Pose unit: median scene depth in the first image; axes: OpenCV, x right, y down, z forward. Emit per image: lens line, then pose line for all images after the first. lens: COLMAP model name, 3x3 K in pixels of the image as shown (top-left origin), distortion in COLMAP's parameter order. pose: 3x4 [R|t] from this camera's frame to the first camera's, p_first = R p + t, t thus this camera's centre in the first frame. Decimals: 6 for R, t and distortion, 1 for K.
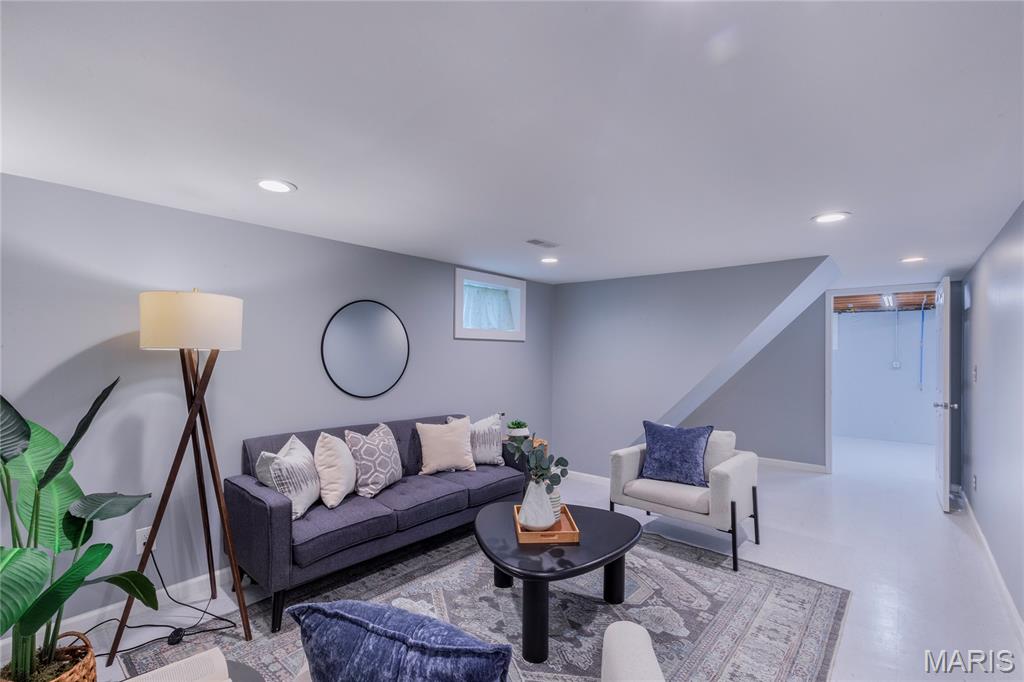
lens RADIAL K [[467.9, 0, 513.4], [0, 467.9, 338.4], [0, 0, 1]] dist [-0.002098, -0.000039]
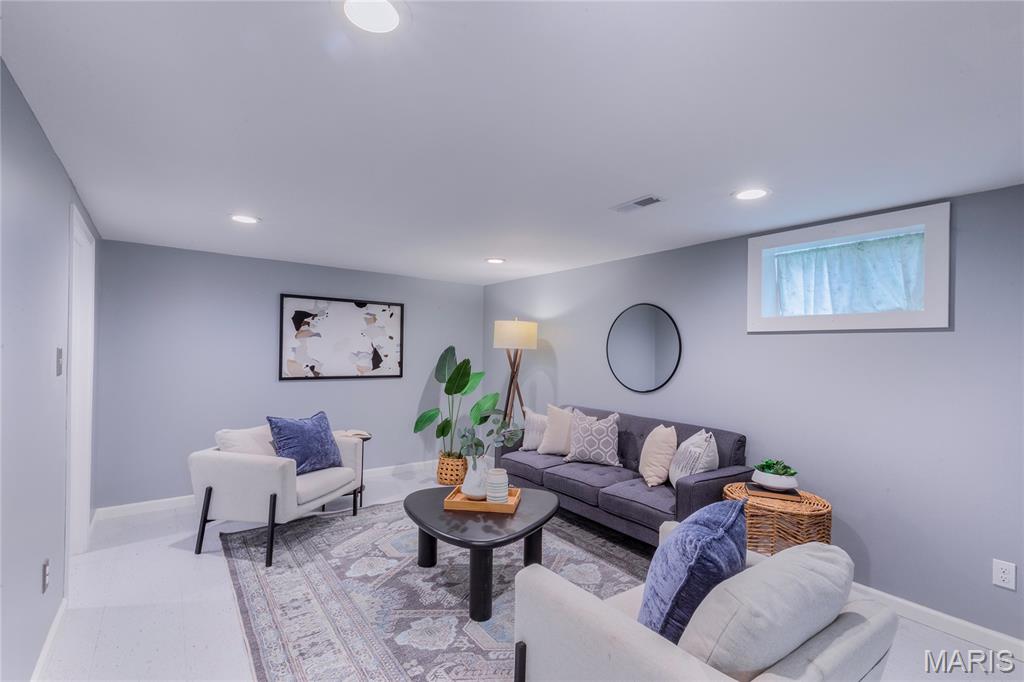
lens RADIAL K [[467.9, 0, 511.9], [0, 467.9, 349.7], [0, 0, 1]] dist [-0.002098, -0.000039]
pose [[-0.228710, -0.010917, -0.973433, 0.986959], [0.009372, 0.999866, -0.013415, 0.046868], [0.973449, -0.012191, -0.228577, 1.149307]]
